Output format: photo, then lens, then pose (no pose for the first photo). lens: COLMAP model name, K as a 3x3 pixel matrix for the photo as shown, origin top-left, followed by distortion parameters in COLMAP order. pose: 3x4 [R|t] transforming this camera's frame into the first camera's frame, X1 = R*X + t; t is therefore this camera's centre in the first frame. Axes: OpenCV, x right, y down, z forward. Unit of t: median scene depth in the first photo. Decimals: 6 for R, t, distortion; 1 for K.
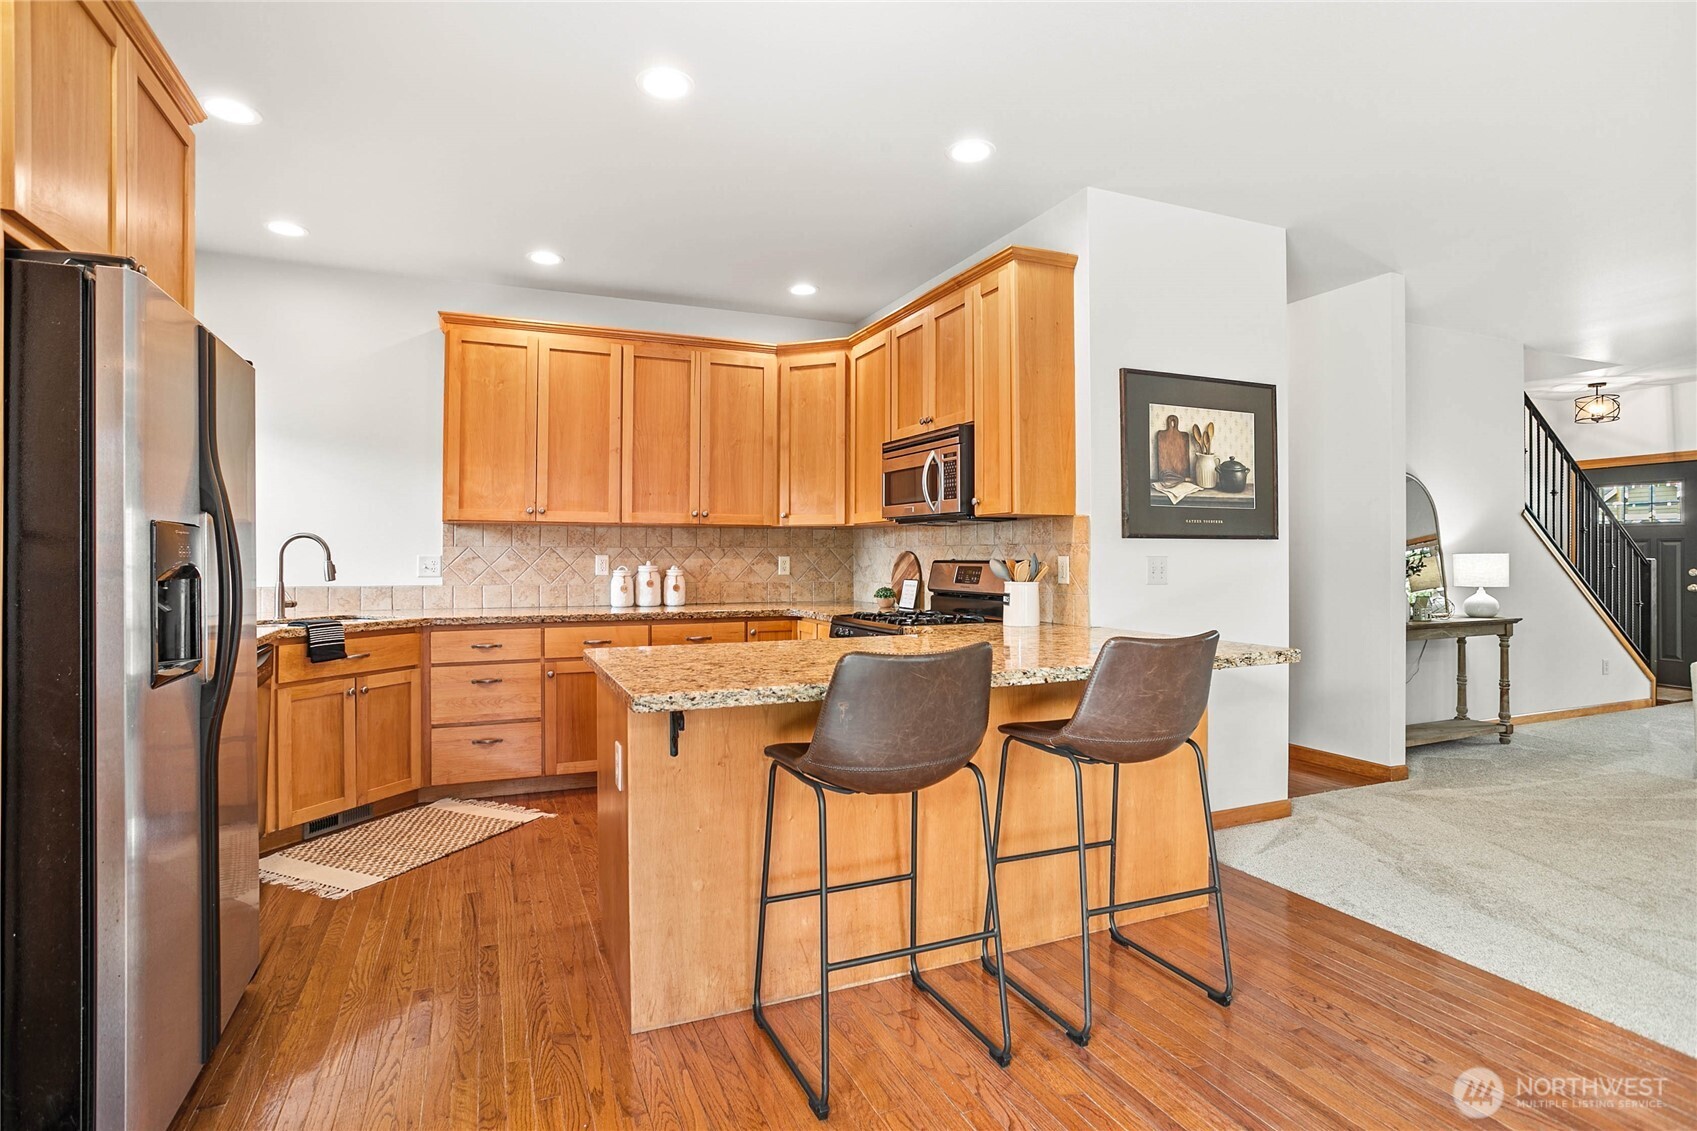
lens RADIAL K [[856.0, 0, 840.6], [0, 856.0, 550.8], [0, 0, 1]] dist [-0.051476, 0.026072]
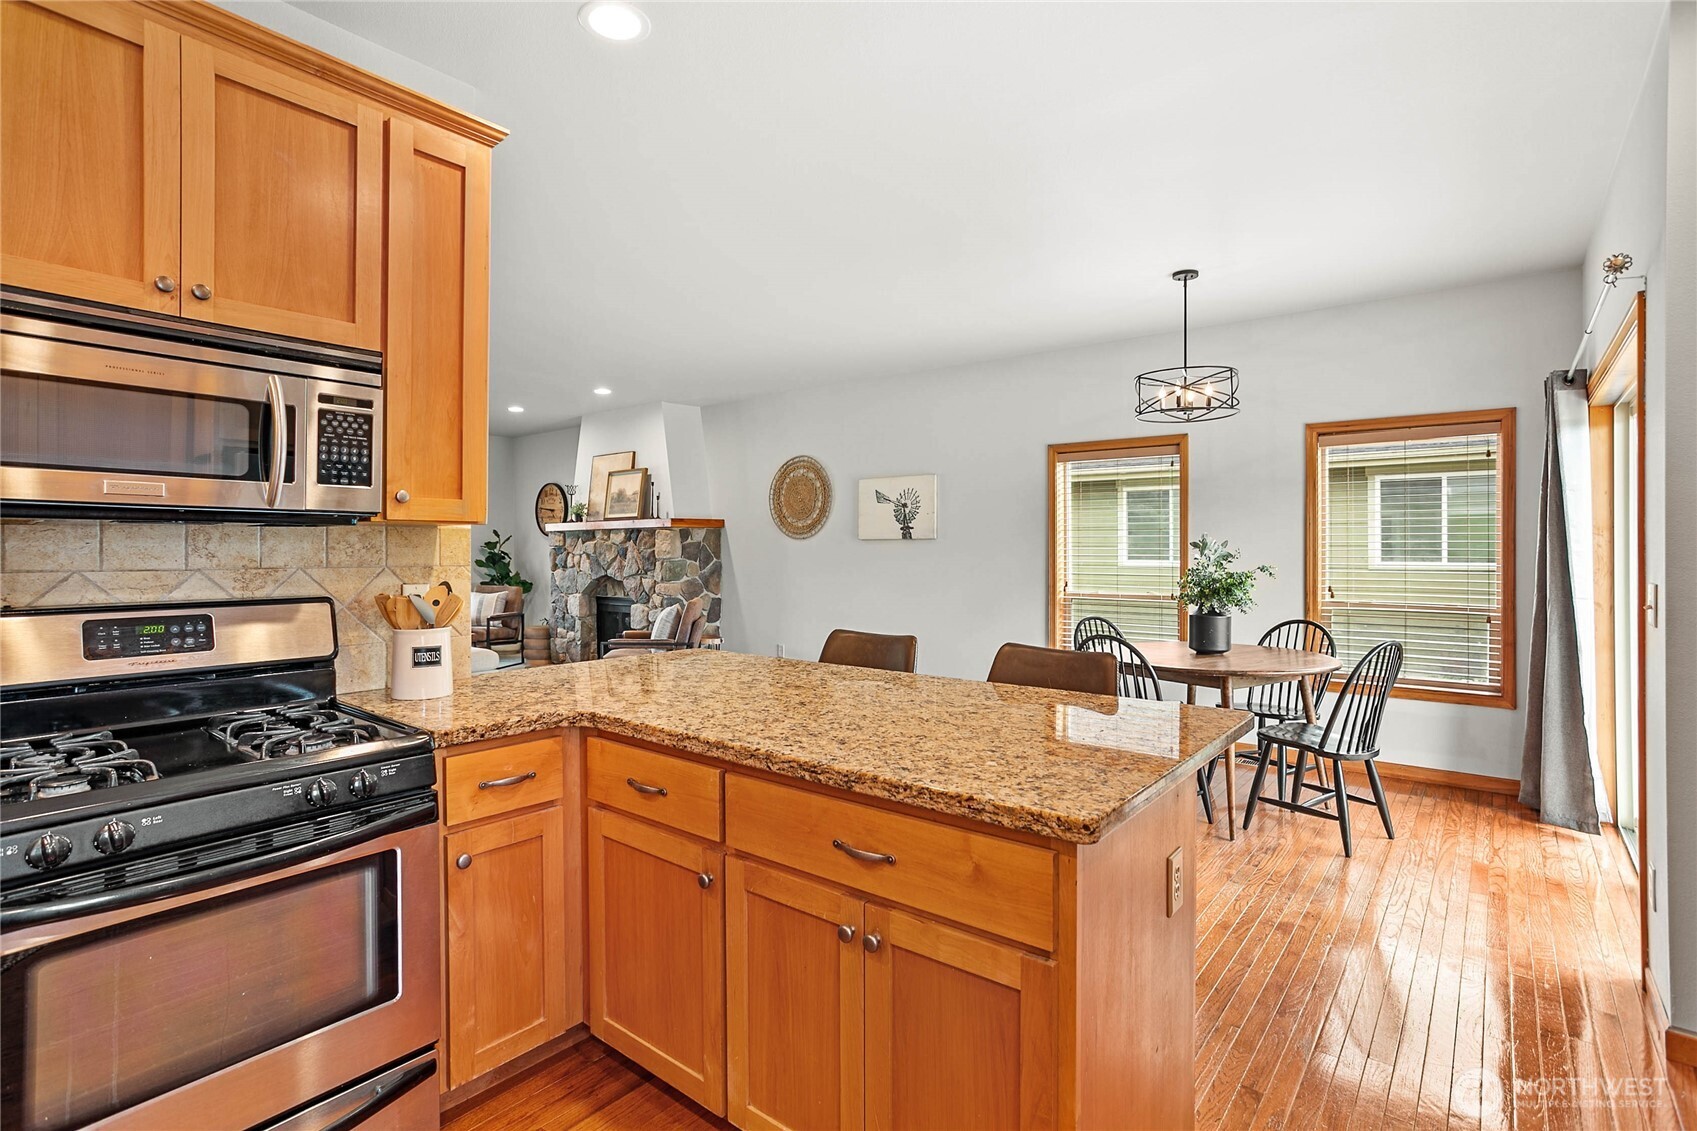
lens RADIAL K [[817.8, 0, 847.4], [0, 817.8, 548.3], [0, 0, 1]] dist [-0.050140, 0.021749]
pose [[-0.476342, -0.000369, 0.879260, -0.415433], [-0.004101, 0.999990, -0.001802, -0.020181], [-0.879250, -0.004464, -0.476339, 0.884556]]
